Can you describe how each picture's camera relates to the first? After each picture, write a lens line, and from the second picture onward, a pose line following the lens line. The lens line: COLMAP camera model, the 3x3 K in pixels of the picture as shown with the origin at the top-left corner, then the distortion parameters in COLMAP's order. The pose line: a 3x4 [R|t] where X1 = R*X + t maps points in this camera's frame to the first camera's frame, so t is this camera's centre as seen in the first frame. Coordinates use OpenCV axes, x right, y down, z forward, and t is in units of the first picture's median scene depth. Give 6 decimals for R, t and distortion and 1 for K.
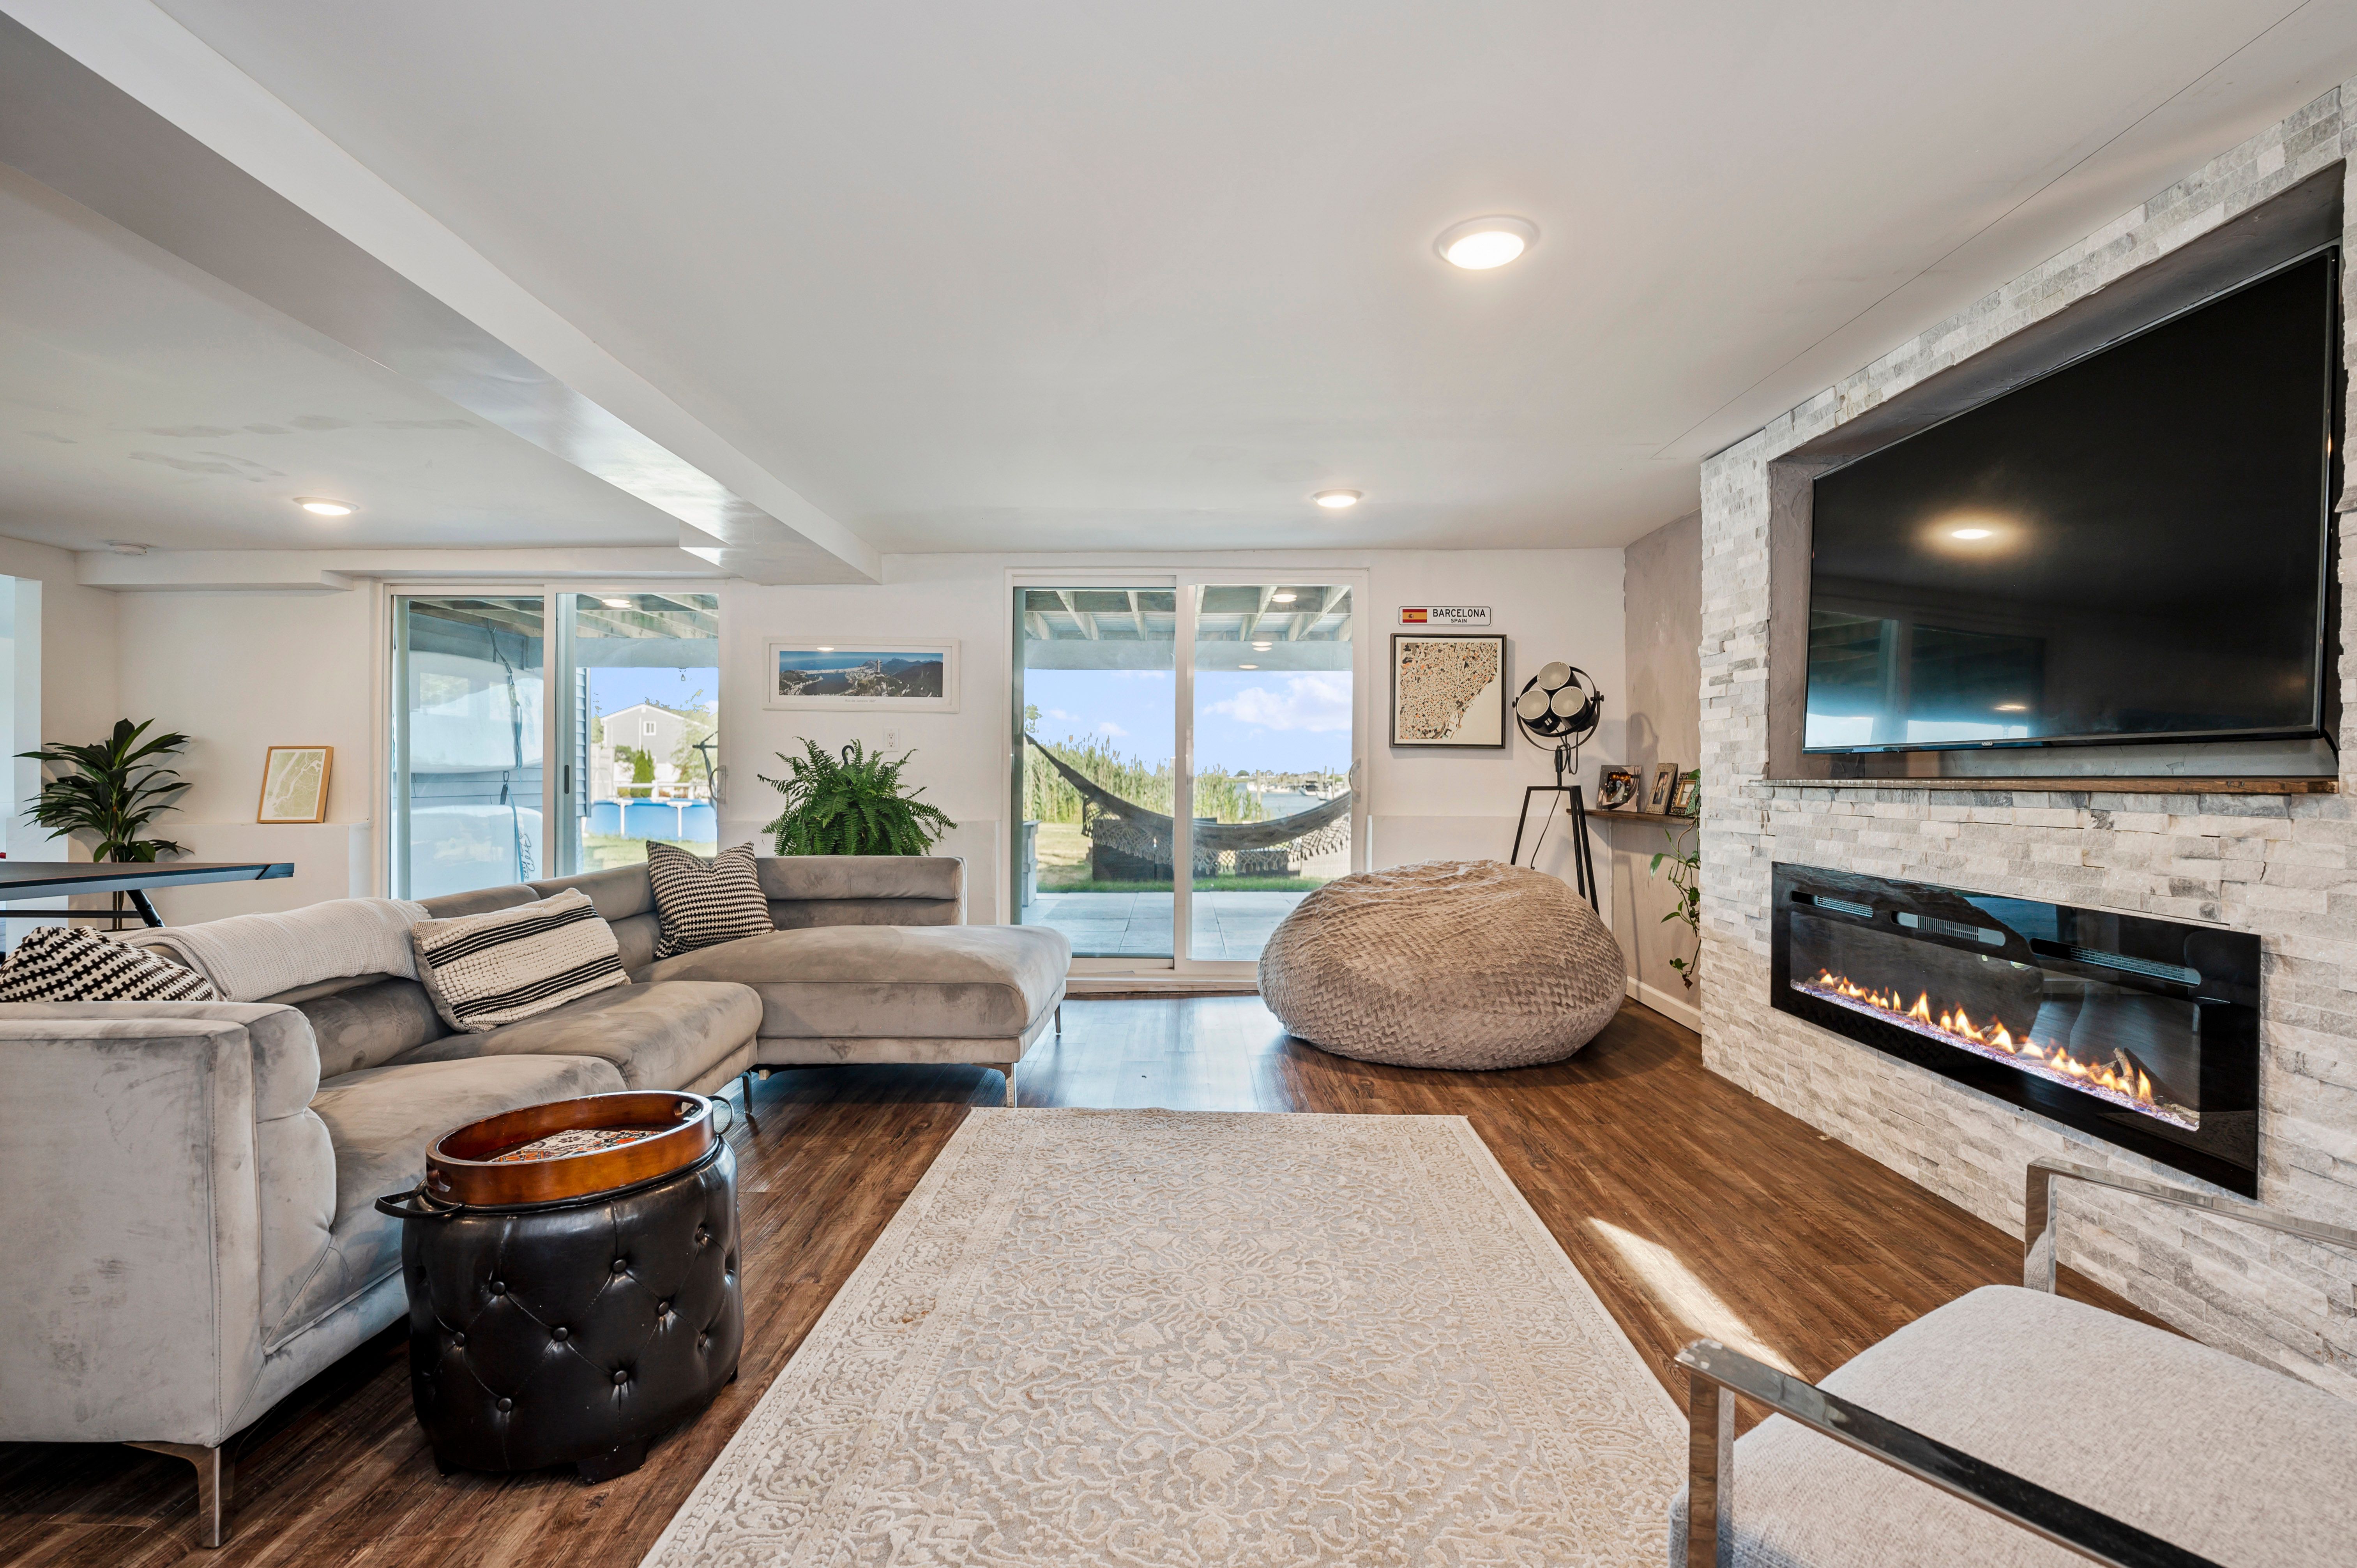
lens RADIAL K [[1094.3, 0, 1168.0], [0, 1094.3, 775.2], [0, 0, 1]] dist [-0.000772, -0.000324]
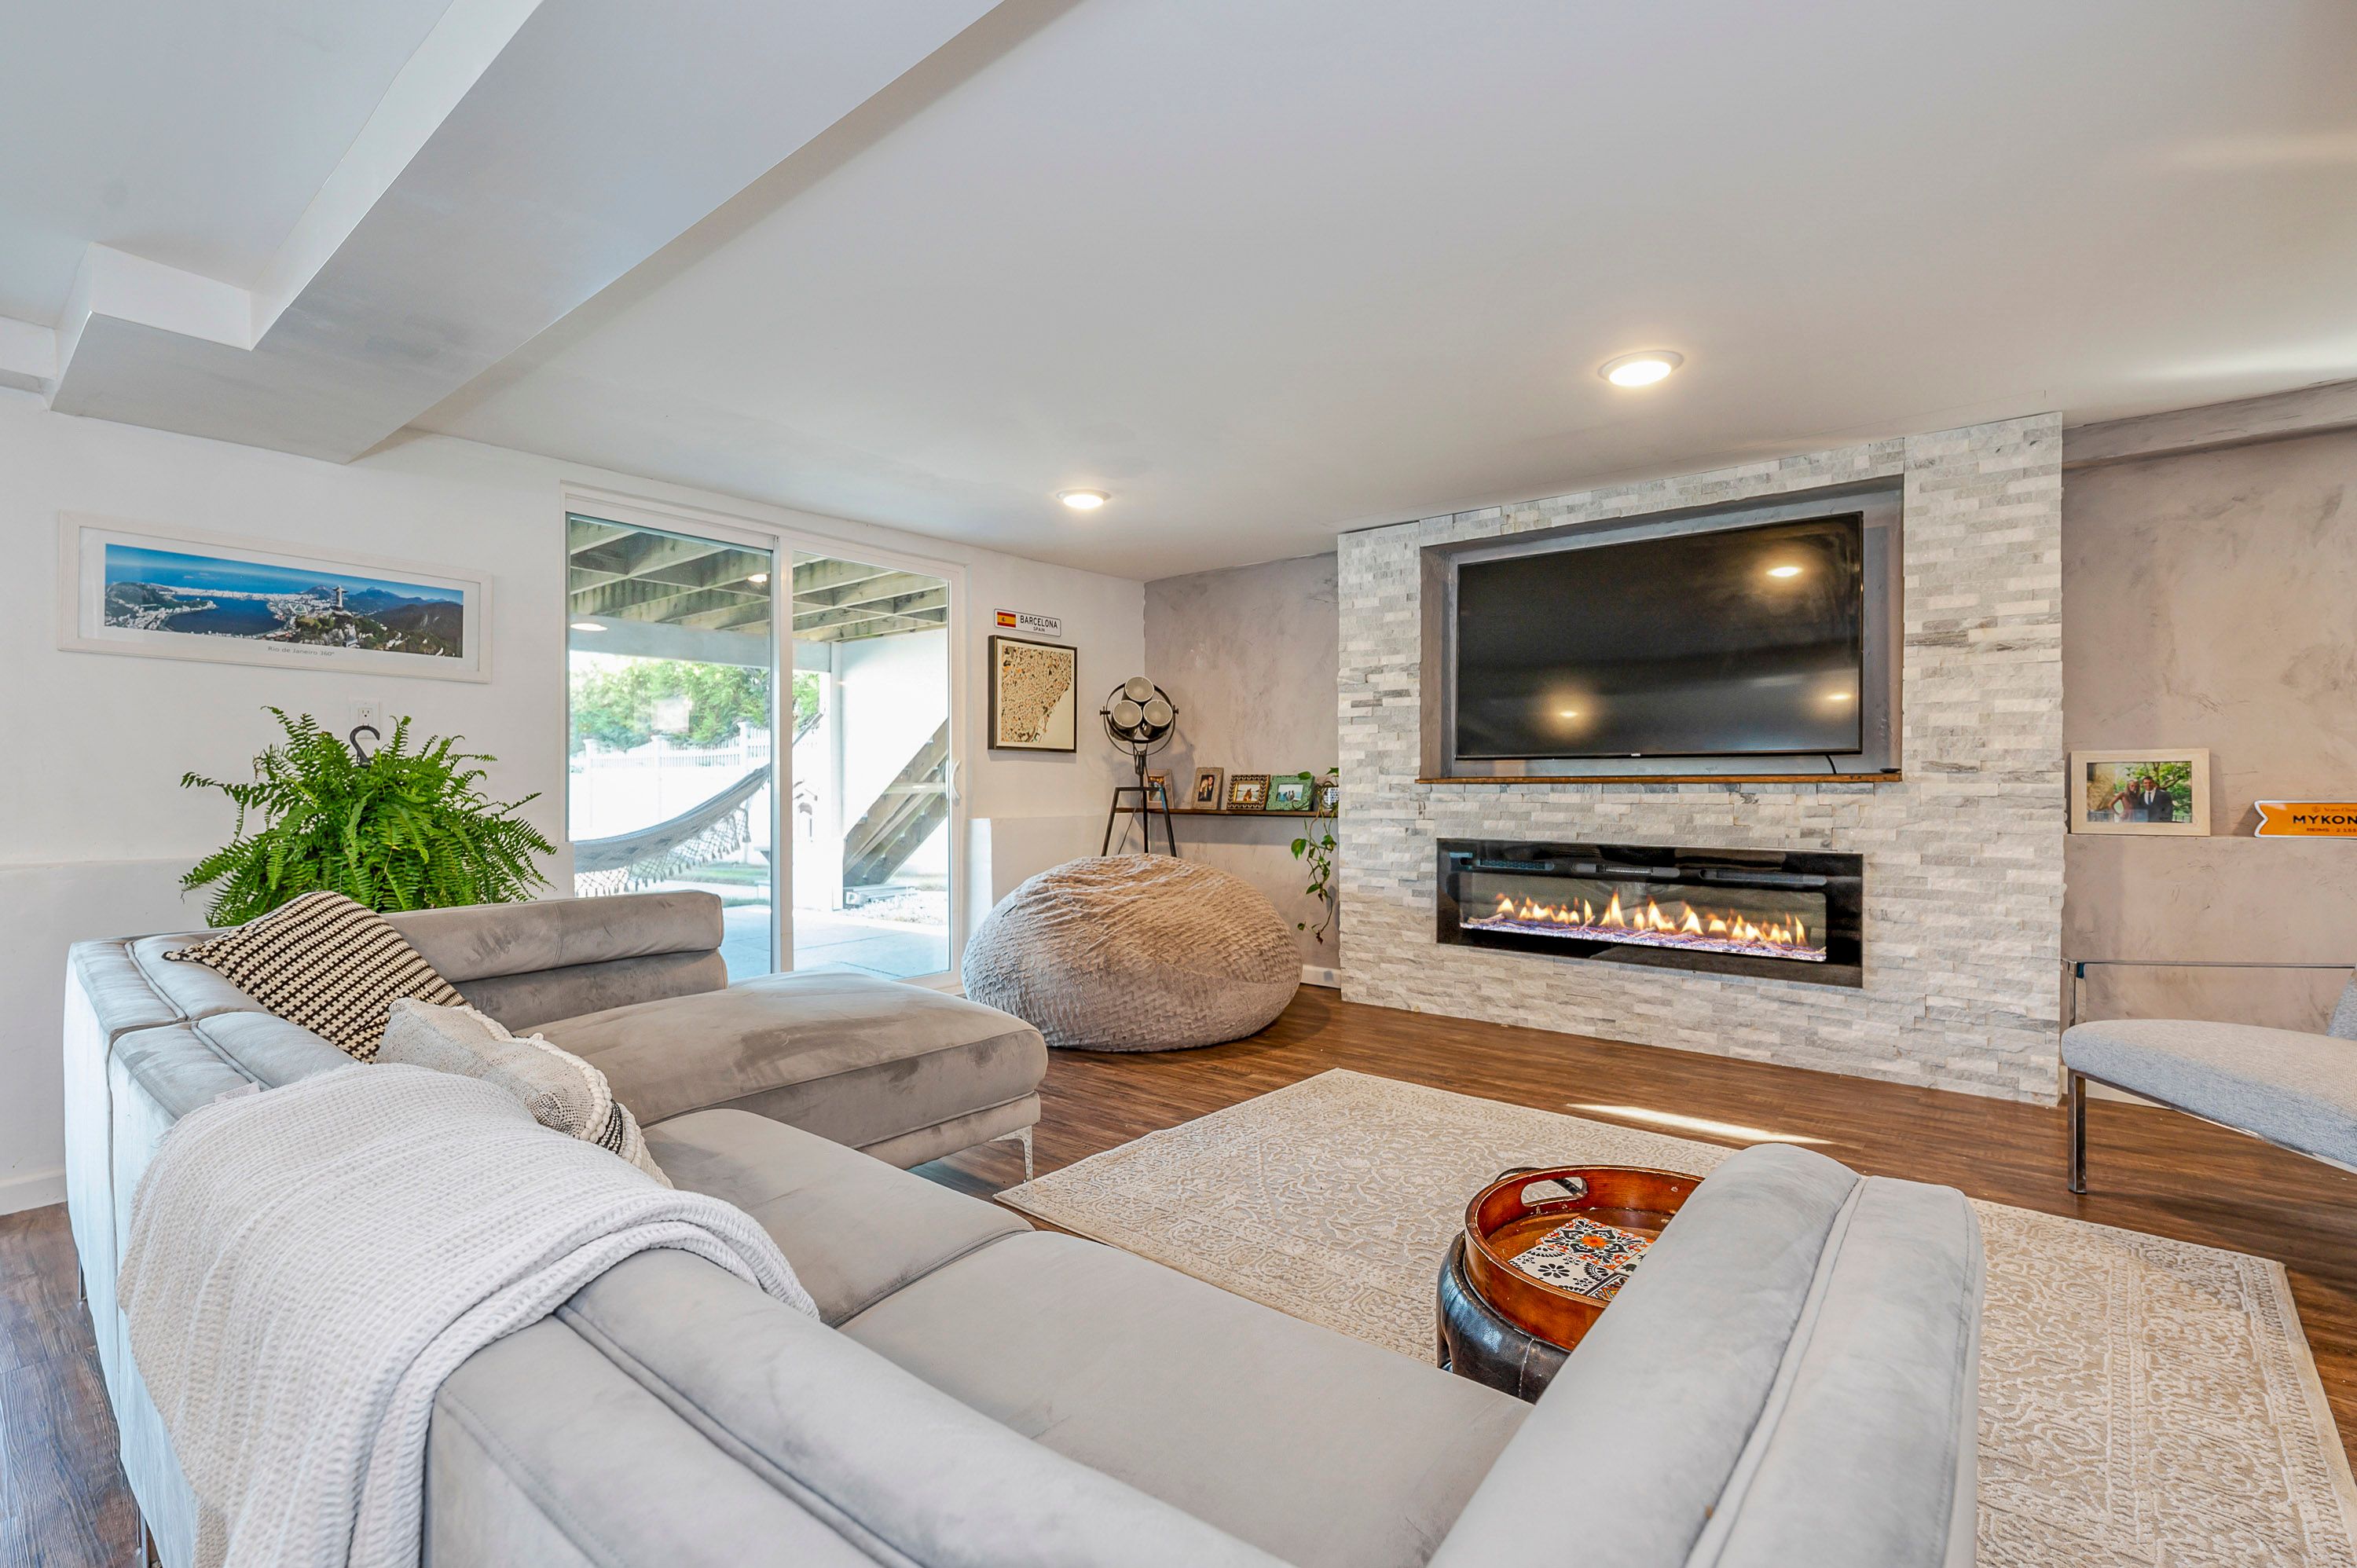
lens RADIAL K [[1054.7, 0, 1178.5], [0, 1054.7, 784.0], [0, 0, 1]] dist [0.002931, 0.000253]
pose [[0.624083, -0.002977, 0.781352, -0.635427], [0.002649, 0.999995, 0.001694, 0.007068], [-0.781353, 0.001012, 0.624088, 0.390452]]
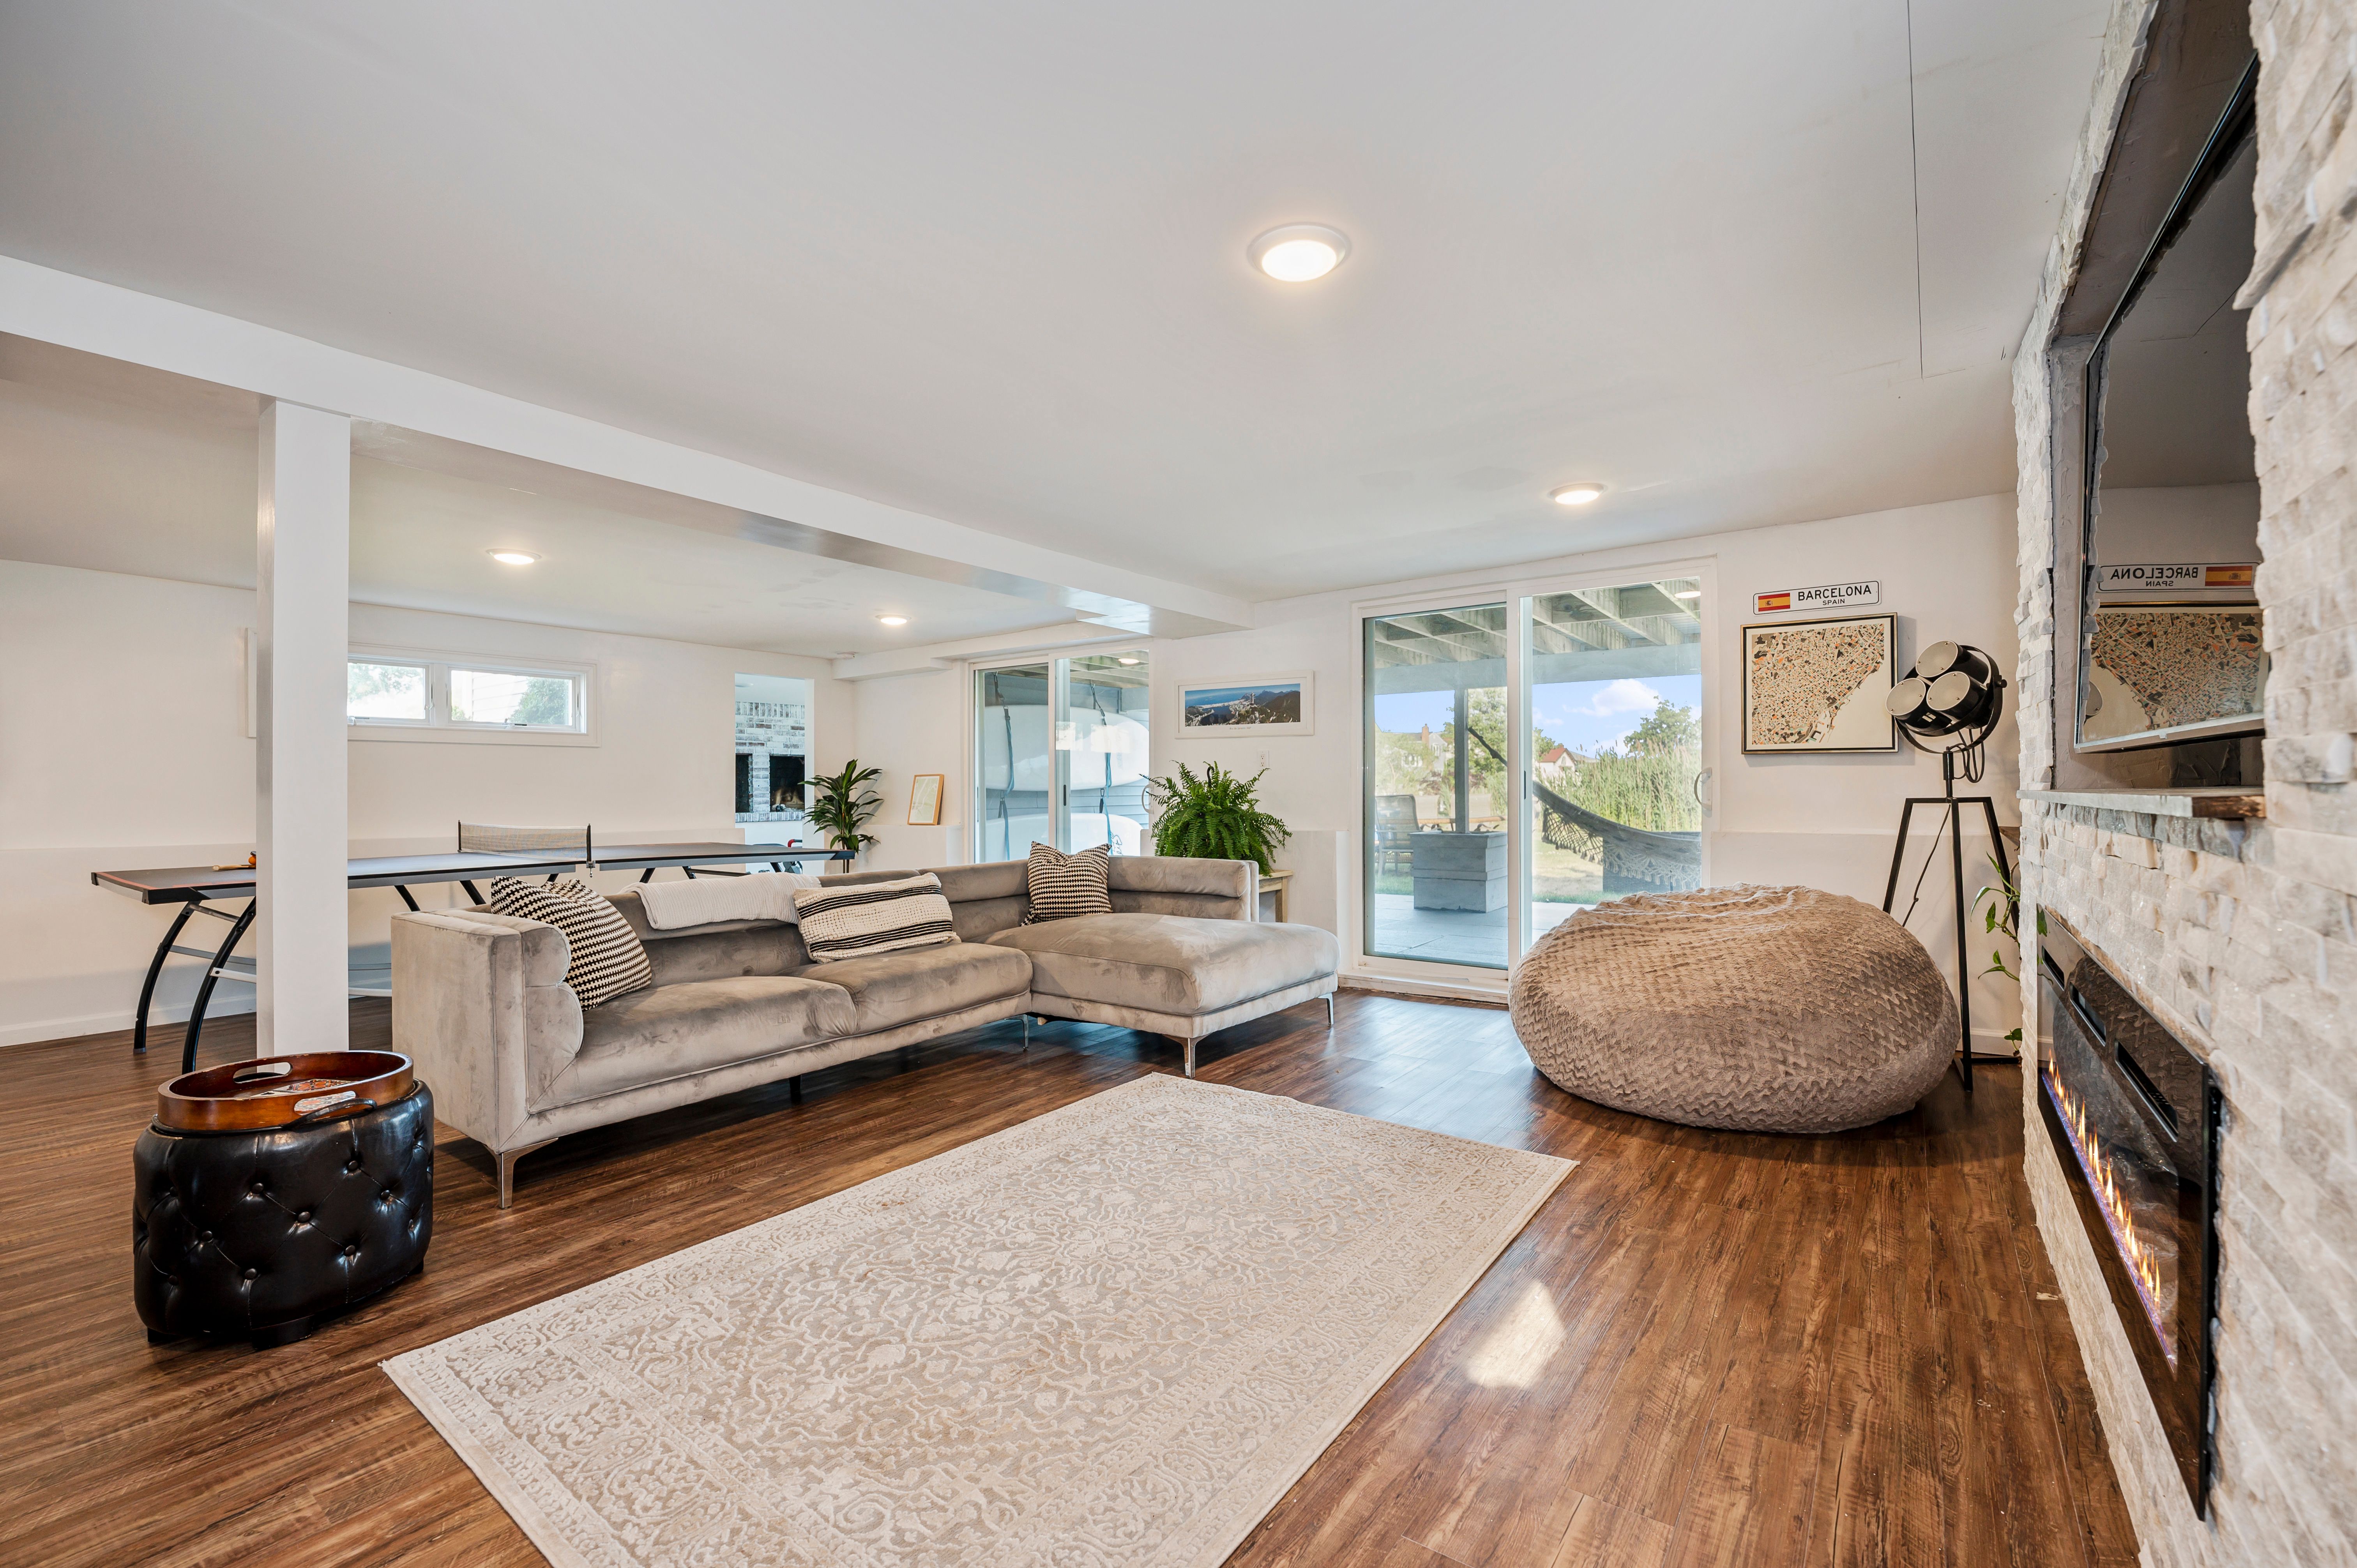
lens RADIAL K [[989.2, 0, 1187.9], [0, 989.2, 776.8], [0, 0, 1]] dist [-0.002882, -0.000426]
pose [[0.813548, -0.015999, -0.581278, 0.437648], [0.009446, 0.999853, -0.014299, -0.000272], [0.581421, 0.006142, 0.813580, 0.131905]]
